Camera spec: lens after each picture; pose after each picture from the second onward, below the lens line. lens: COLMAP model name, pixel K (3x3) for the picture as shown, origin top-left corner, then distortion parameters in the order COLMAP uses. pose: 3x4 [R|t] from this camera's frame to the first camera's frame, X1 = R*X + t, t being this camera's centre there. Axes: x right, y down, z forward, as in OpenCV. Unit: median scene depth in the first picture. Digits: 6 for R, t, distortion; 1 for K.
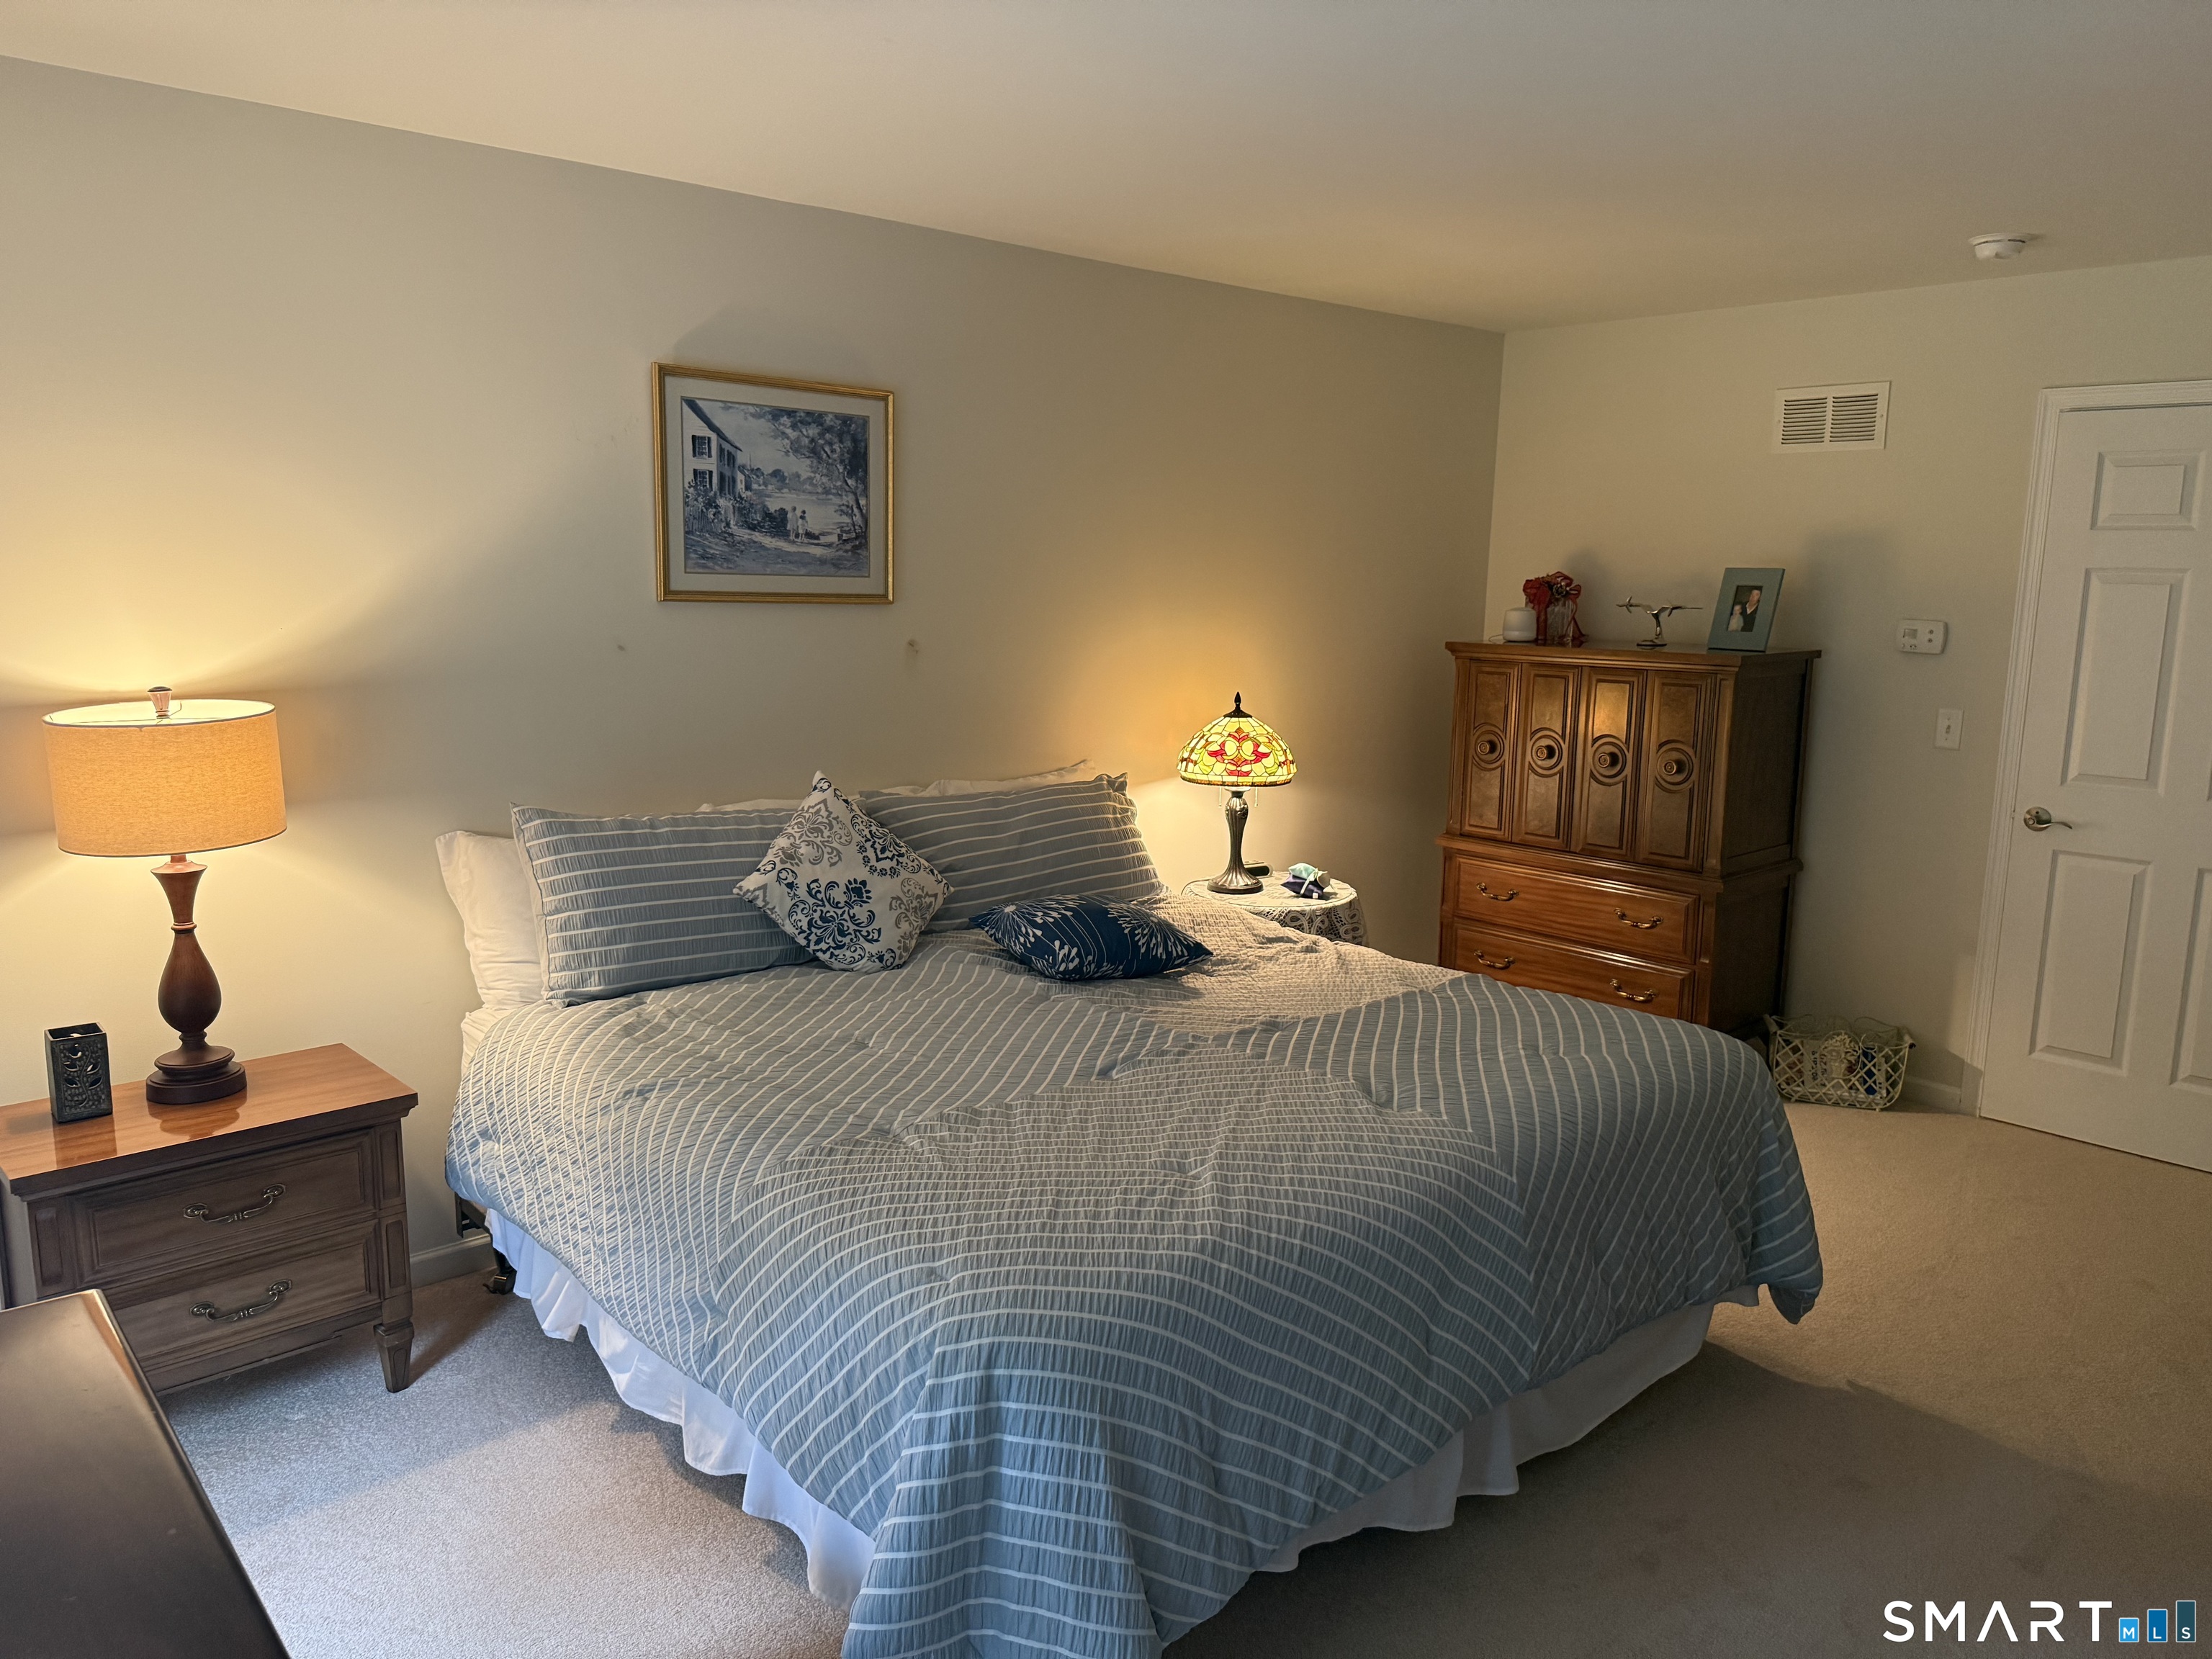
lens RADIAL K [[1548.6, 0, 1113.6], [0, 1548.6, 829.6], [0, 0, 1]] dist [0.066663, -0.071878]
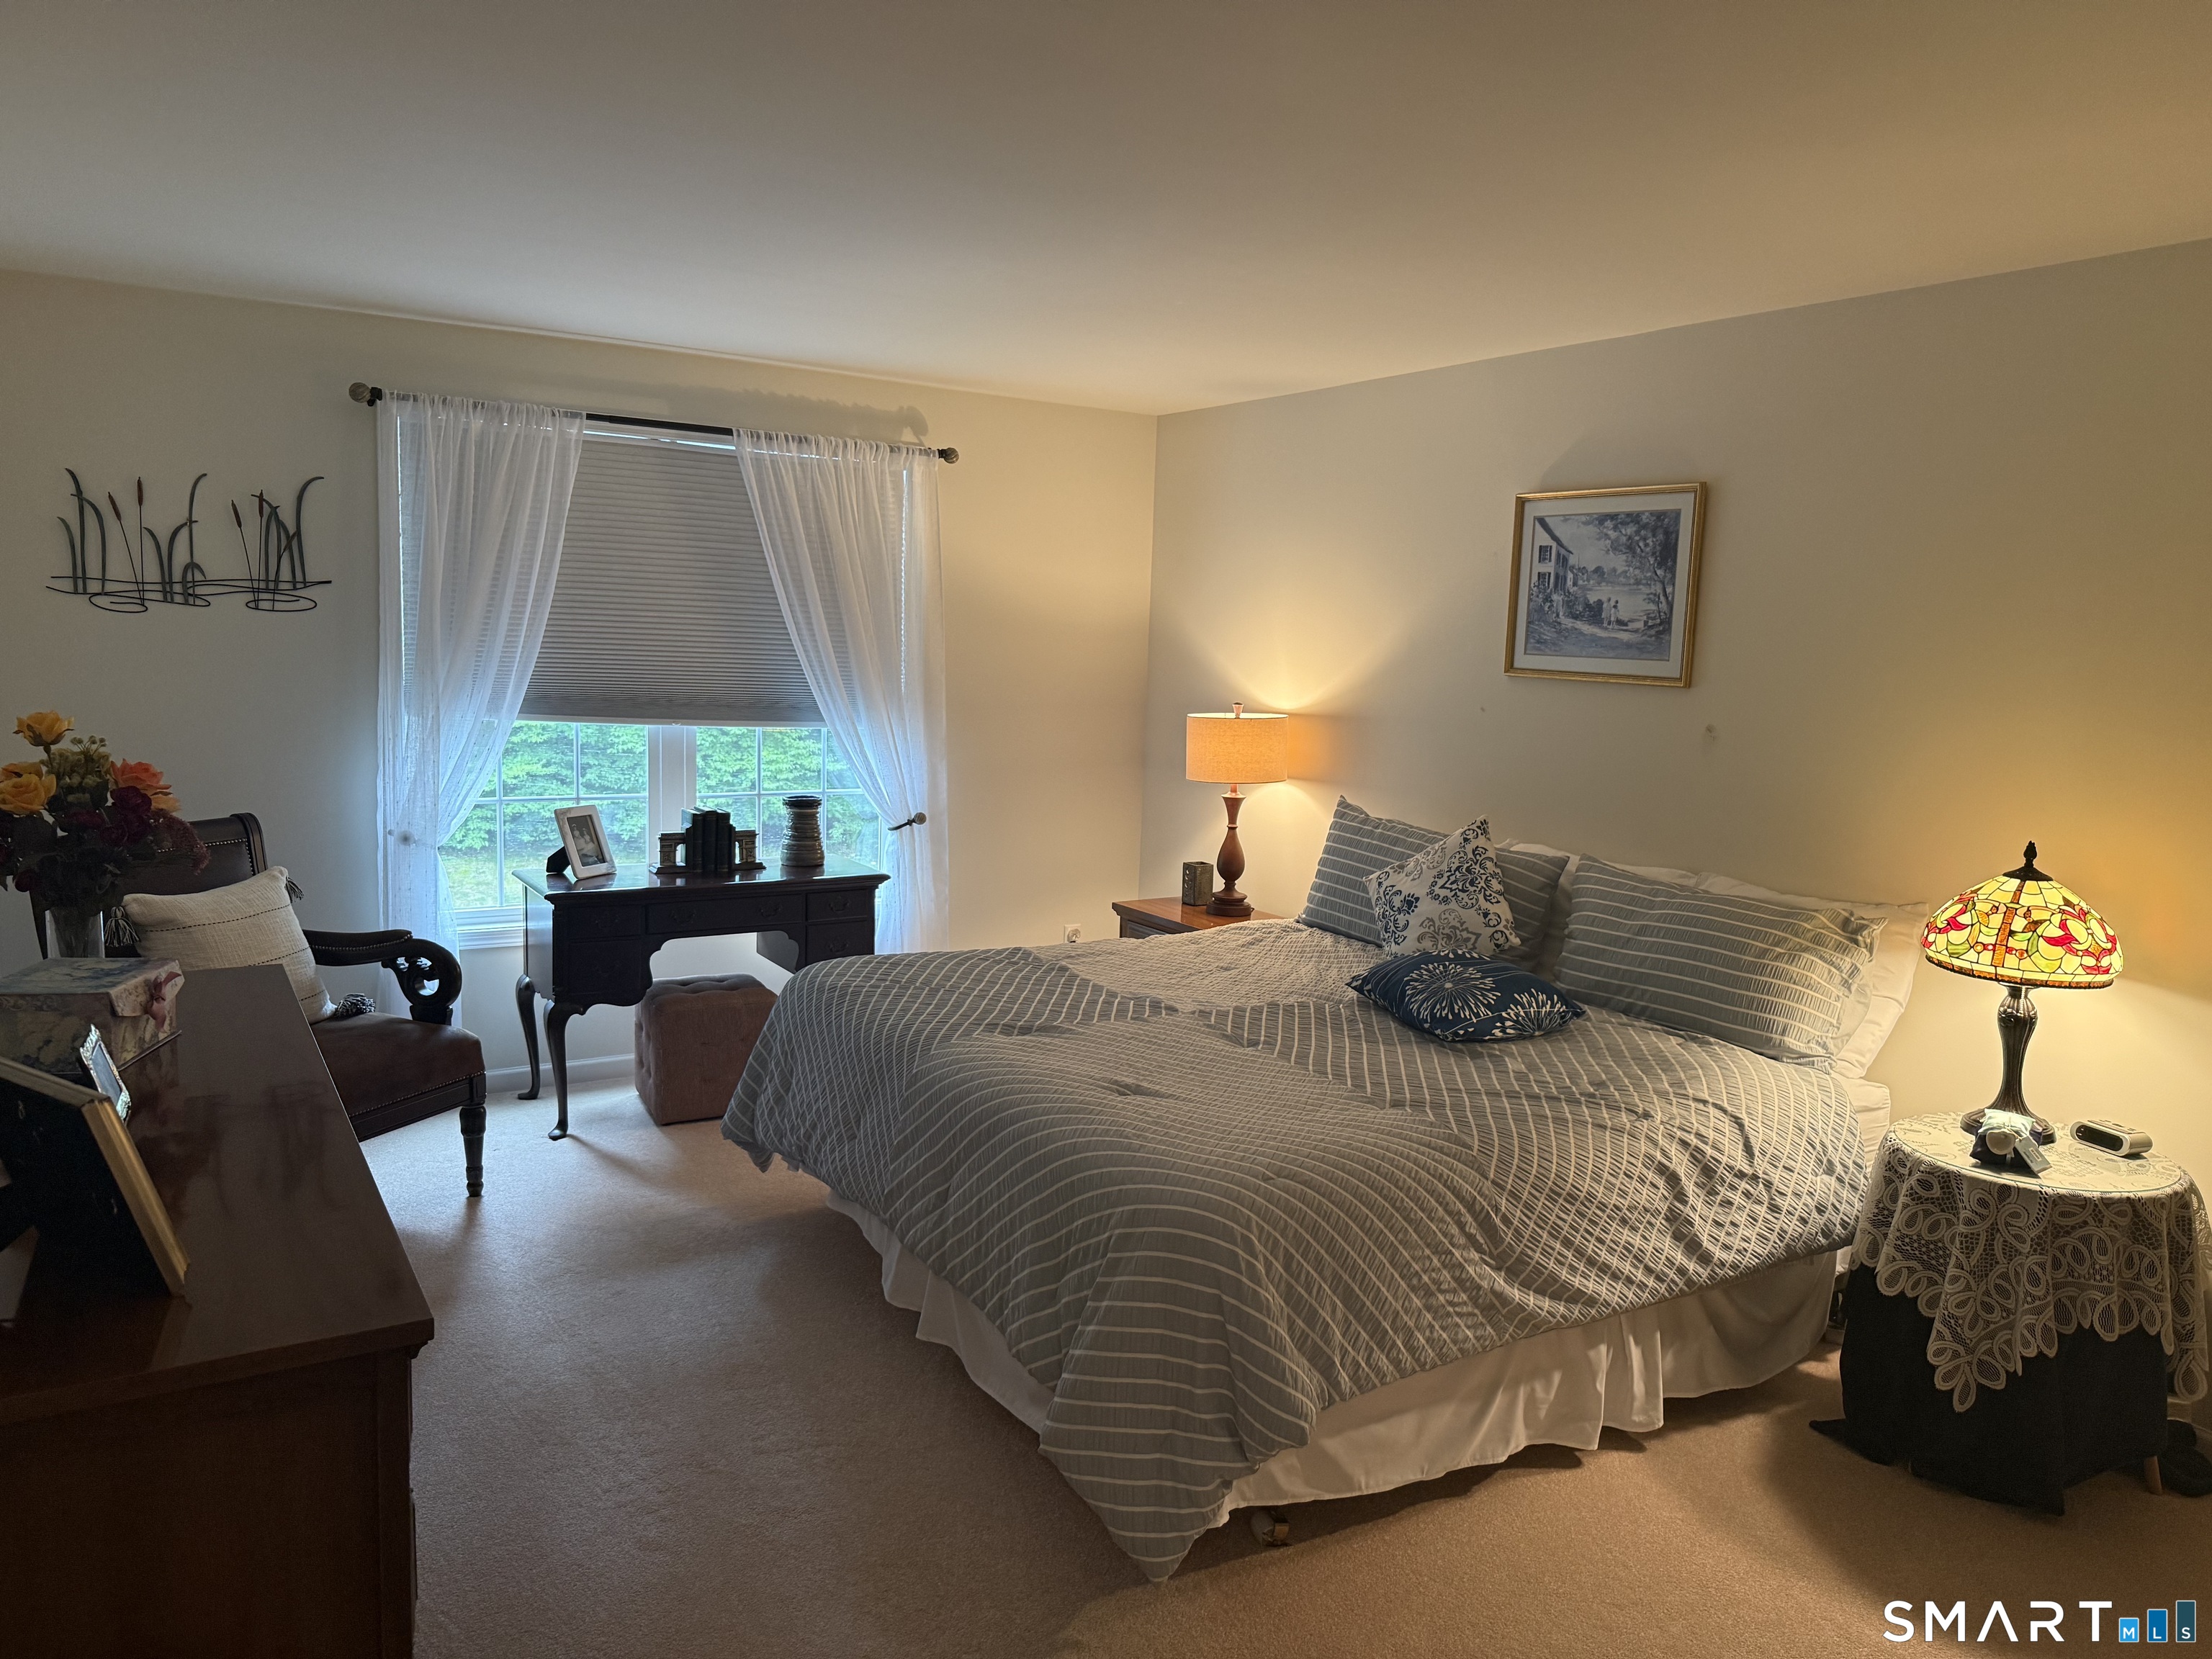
lens RADIAL K [[1548.6, 0, 1107.3], [0, 1548.6, 822.1], [0, 0, 1]] dist [0.066663, -0.071878]
pose [[-0.208239, 0.105170, -0.972407, 1.002550], [-0.189123, 0.971110, 0.145530, -0.146355], [0.959619, 0.214209, -0.182332, 0.900069]]
